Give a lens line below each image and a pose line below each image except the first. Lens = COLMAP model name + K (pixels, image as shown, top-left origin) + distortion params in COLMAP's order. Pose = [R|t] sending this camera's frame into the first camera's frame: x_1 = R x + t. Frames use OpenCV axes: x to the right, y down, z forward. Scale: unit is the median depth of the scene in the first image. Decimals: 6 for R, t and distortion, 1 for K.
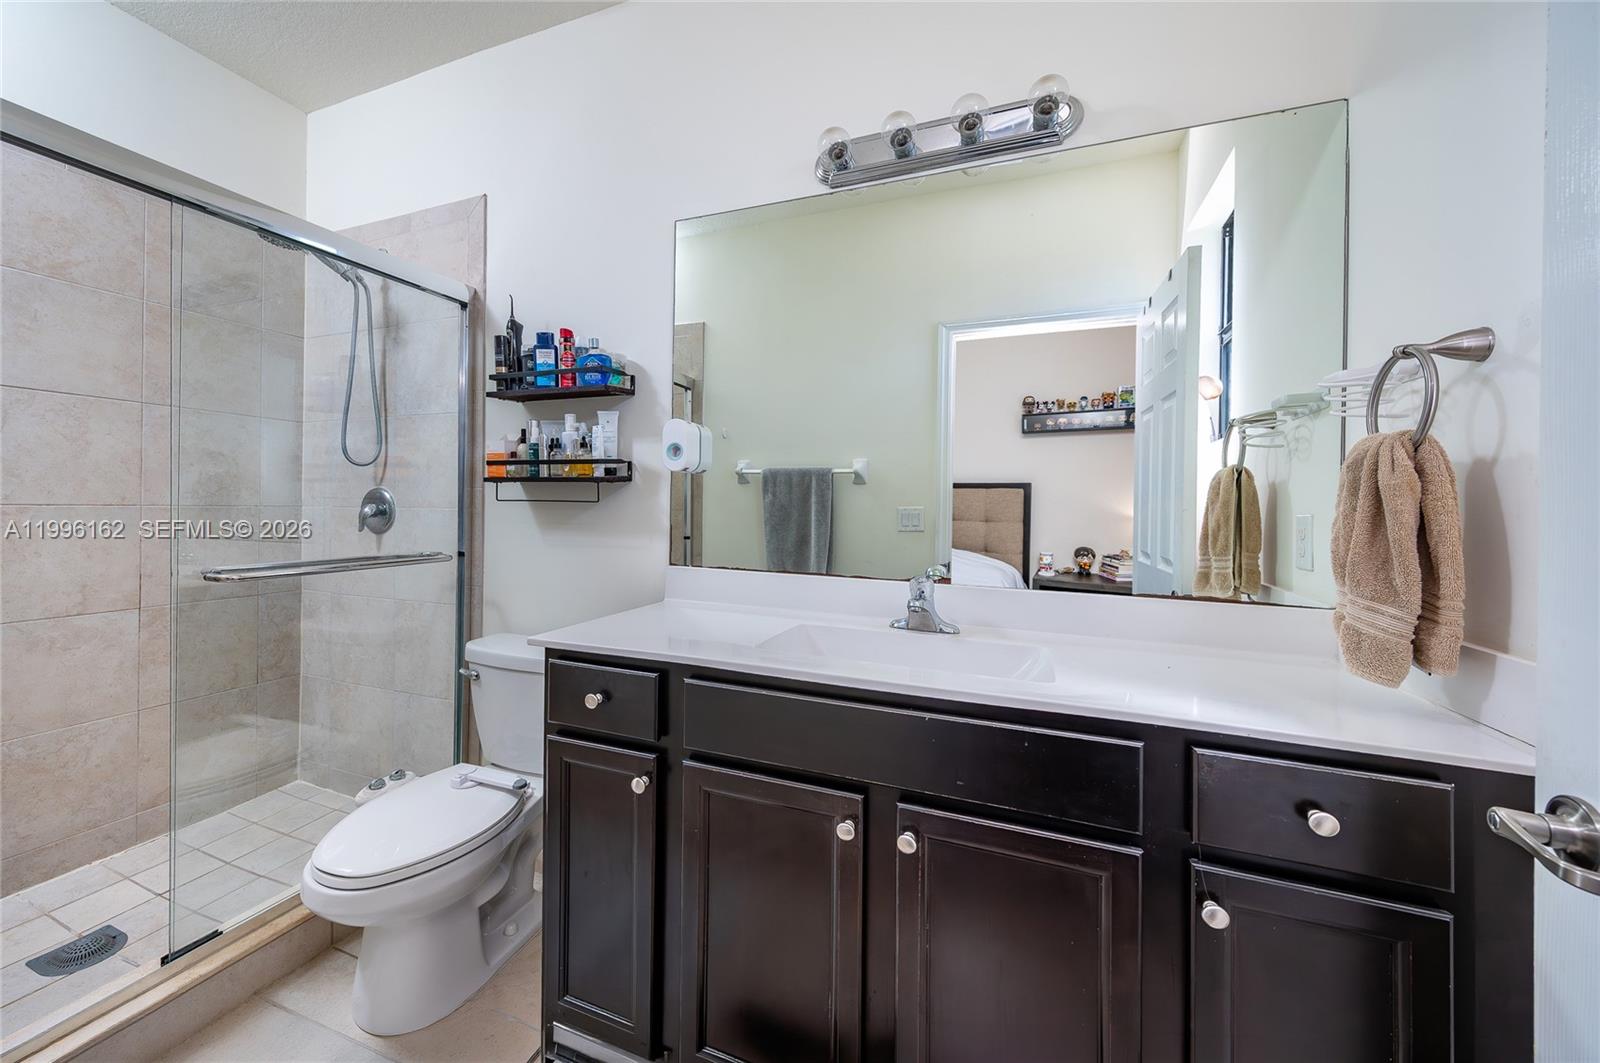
lens RADIAL K [[619.2, 0, 783.9], [0, 619.2, 504.1], [0, 0, 1]] dist [-0.002913, 0.001282]
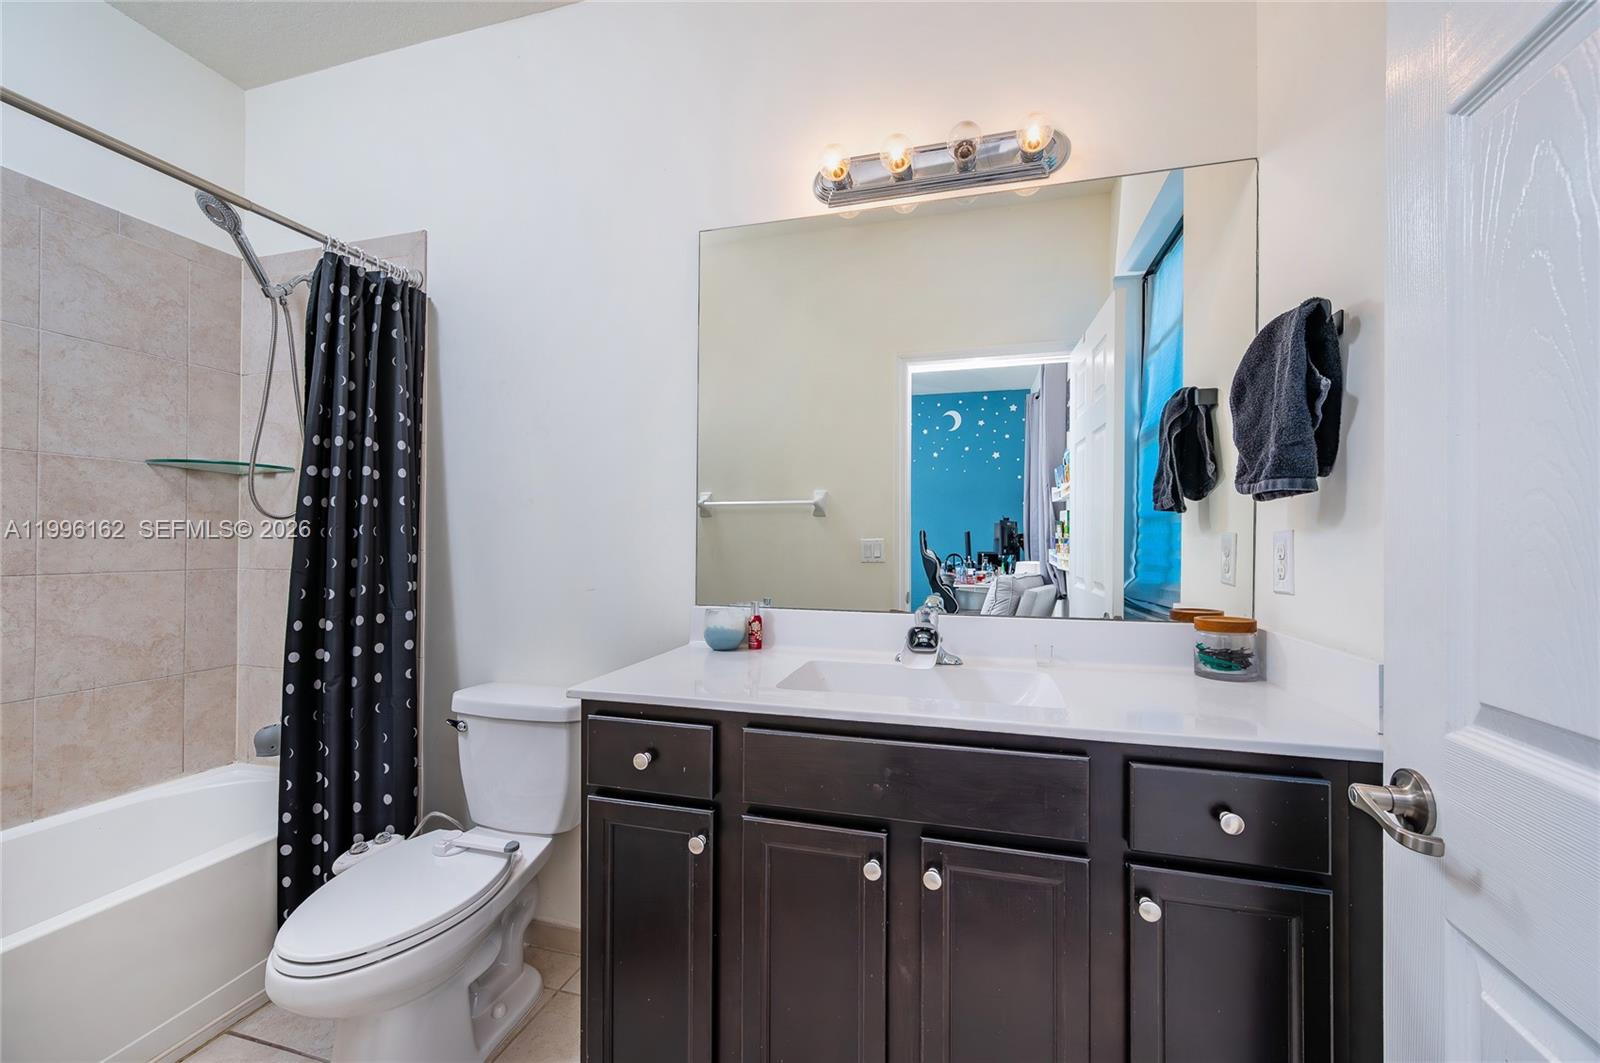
lens RADIAL K [[619.2, 0, 791.1], [0, 619.2, 542.9], [0, 0, 1]] dist [-0.002913, 0.001282]
pose [[0.992918, -0.011854, 0.118211, -0.122693], [0.010583, 0.999879, 0.011369, -0.000685], [-0.118331, -0.010038, 0.992923, 0.050554]]
